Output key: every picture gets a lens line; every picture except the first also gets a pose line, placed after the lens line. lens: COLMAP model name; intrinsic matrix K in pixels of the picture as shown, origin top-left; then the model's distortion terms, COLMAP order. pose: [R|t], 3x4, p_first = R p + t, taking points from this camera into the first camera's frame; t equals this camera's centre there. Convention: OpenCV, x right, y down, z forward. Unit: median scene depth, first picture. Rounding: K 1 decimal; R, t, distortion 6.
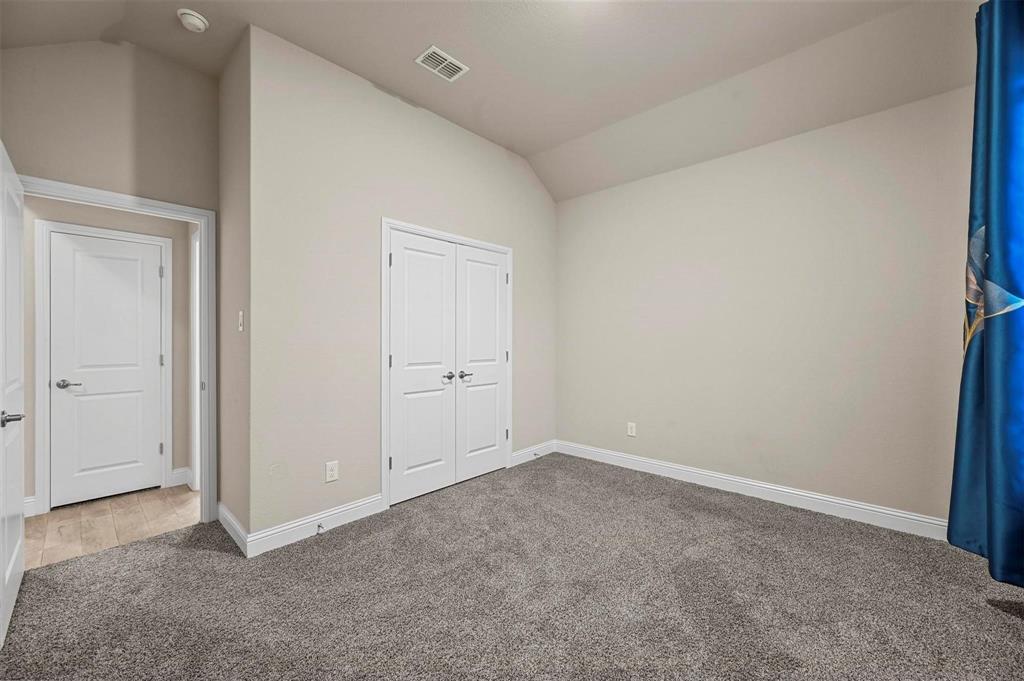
lens RADIAL K [[402.7, 0, 514.3], [0, 402.7, 338.3], [0, 0, 1]] dist [0.006962, 0.000202]
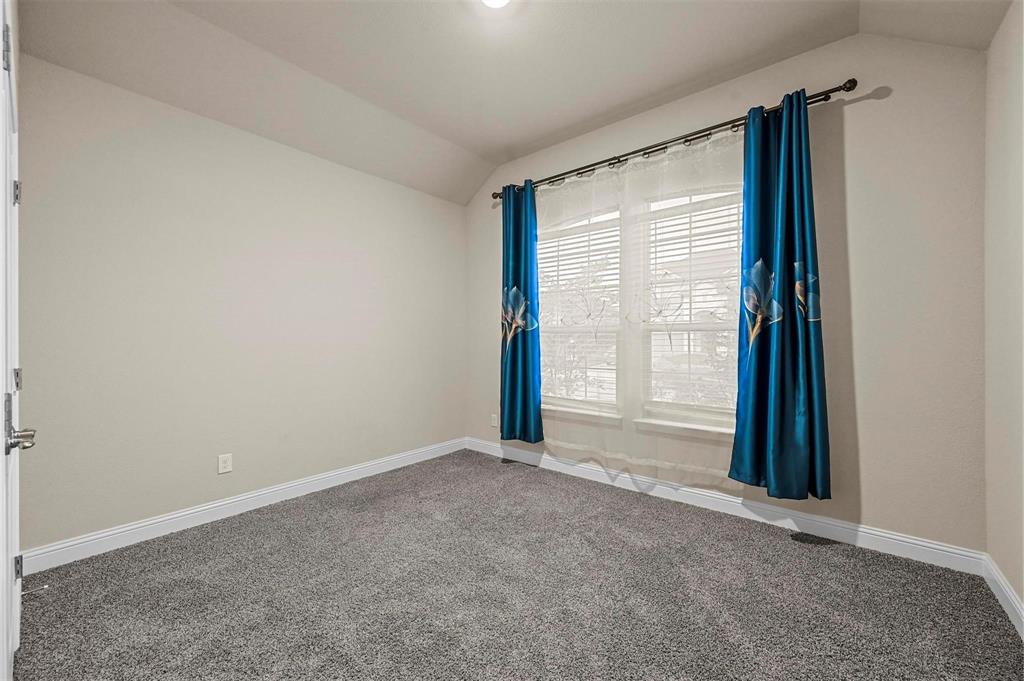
lens RADIAL K [[402.7, 0, 506.7], [0, 402.7, 343.7], [0, 0, 1]] dist [0.006962, 0.000202]
pose [[-0.032135, -0.002624, 0.999480, -0.587471], [0.005873, 0.999979, 0.002814, 0.012665], [-0.999466, 0.005960, -0.032119, 0.659504]]
